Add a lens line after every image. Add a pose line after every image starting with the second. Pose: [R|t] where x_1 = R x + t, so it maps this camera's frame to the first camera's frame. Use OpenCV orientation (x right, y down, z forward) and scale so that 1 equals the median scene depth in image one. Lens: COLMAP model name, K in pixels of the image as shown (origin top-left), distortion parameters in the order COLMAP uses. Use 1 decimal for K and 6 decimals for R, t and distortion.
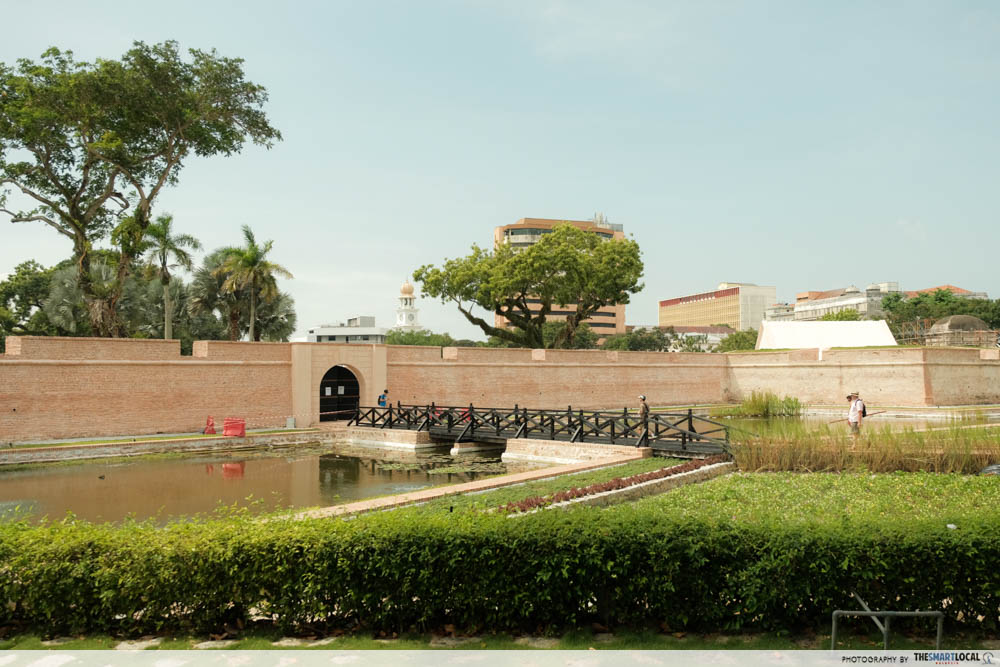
lens RADIAL K [[778.2, 0, 500.2], [0, 778.2, 333.8], [0, 0, 1]] dist [-0.007393, -0.000573]
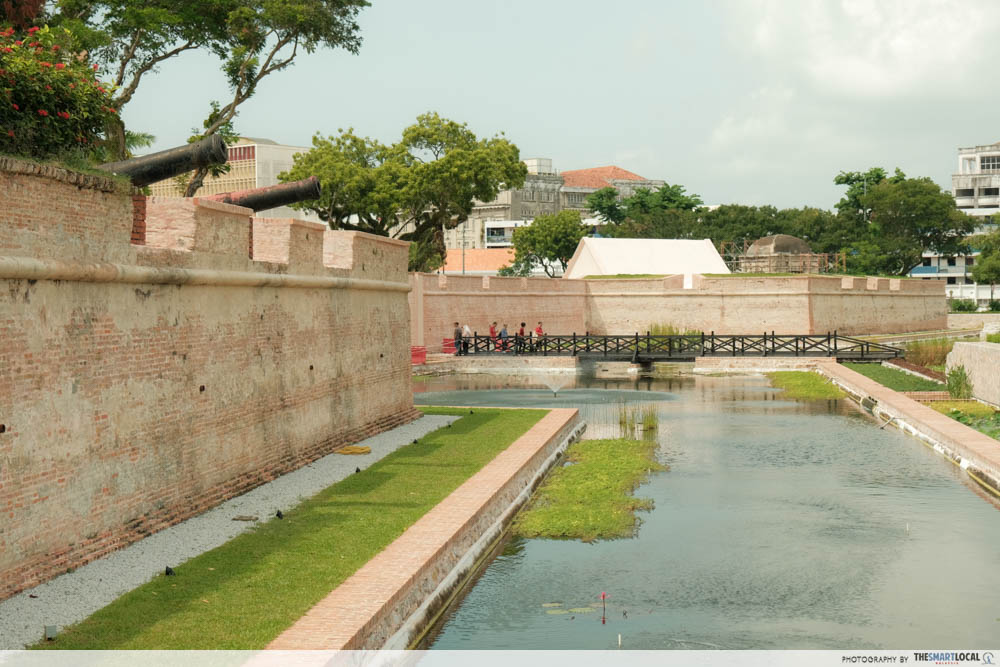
lens RADIAL K [[1471.7, 0, 500.1], [0, 1471.7, 332.5], [0, 0, 1]] dist [0.013892, 0.000000]
pose [[0.888434, -0.009226, 0.458911, -0.667440], [-0.023455, 0.997579, 0.065464, -0.024809], [-0.458404, -0.068924, 0.886067, -0.460566]]
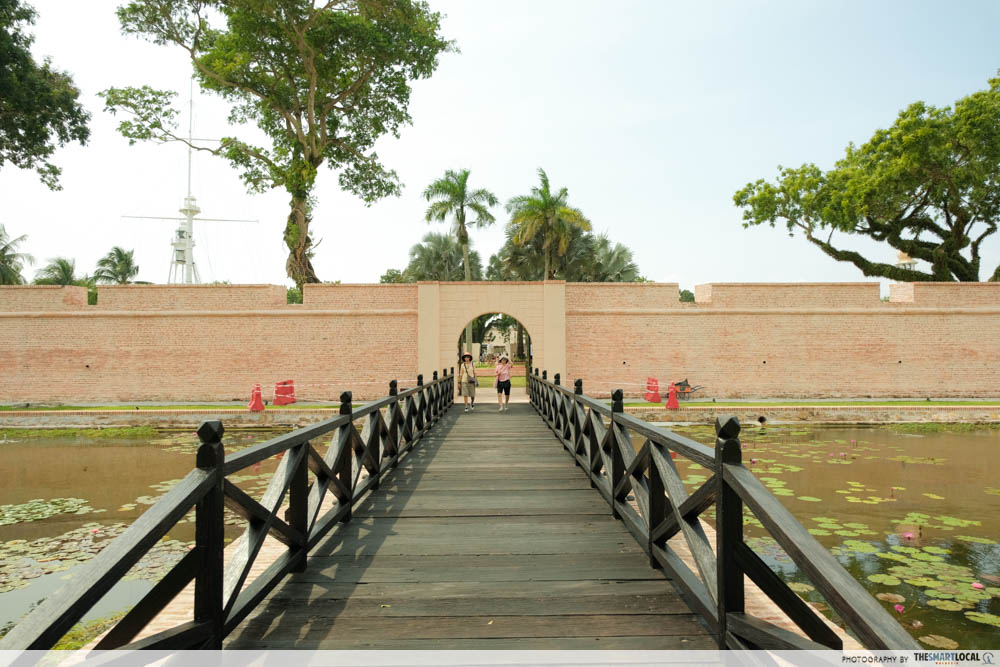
lens RADIAL K [[658.2, 0, 499.1], [0, 658.2, 333.9], [0, 0, 1]] dist [0.001810, 0.002789]
pose [[0.750085, -0.015405, -0.661162, 0.137725], [0.032914, 0.999359, 0.014056, 0.038033], [0.660521, -0.032305, 0.750112, 0.433344]]
